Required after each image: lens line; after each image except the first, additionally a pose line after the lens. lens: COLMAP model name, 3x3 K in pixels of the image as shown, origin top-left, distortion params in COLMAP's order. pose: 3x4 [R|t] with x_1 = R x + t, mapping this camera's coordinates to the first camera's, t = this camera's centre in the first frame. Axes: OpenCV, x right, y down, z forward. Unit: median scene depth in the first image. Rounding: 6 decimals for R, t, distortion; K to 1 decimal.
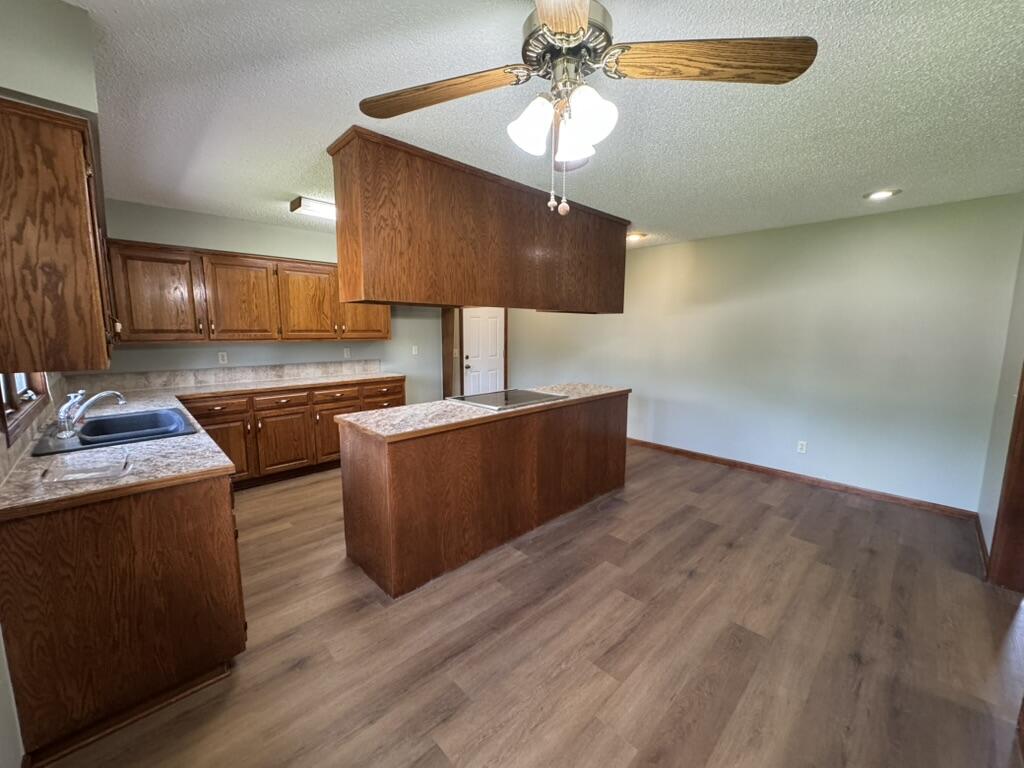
lens RADIAL K [[406.7, 0, 512.0], [0, 406.7, 384.0], [0, 0, 1]] dist [-0.002789, 0.000074]
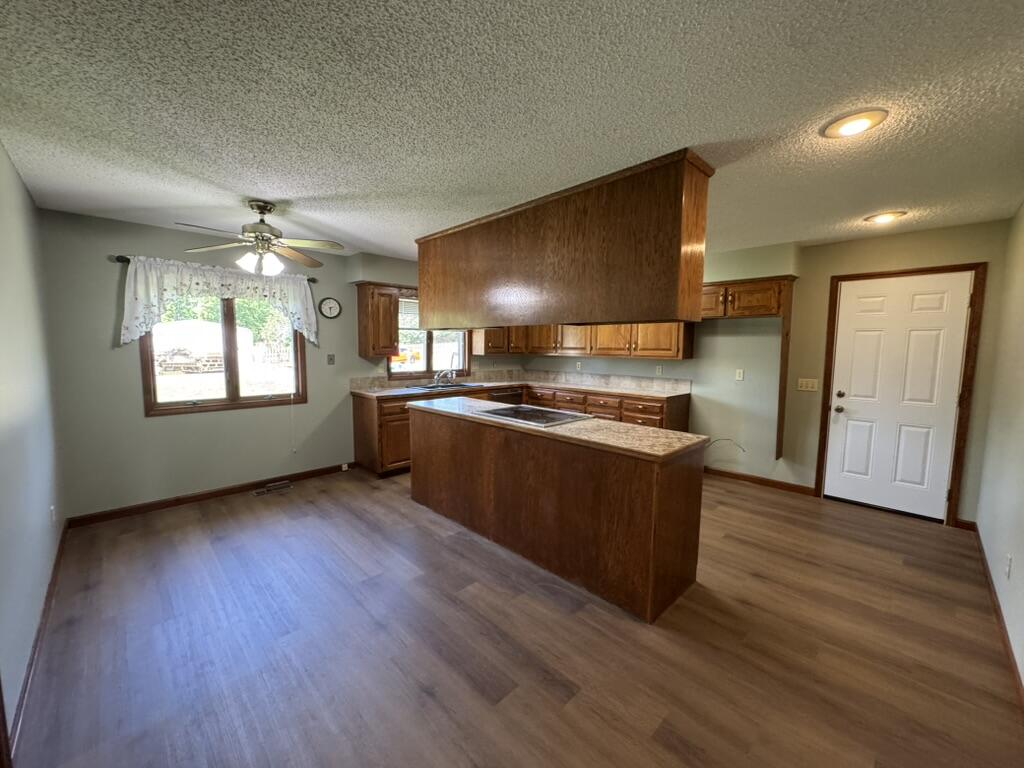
lens RADIAL K [[406.7, 0, 512.0], [0, 406.7, 384.0], [0, 0, 1]] dist [-0.002789, 0.000074]
pose [[0.010137, 0.092096, -0.995699, 0.907411], [-0.146017, 0.985213, 0.089640, -0.113379], [0.989230, 0.144480, 0.023435, 0.852169]]
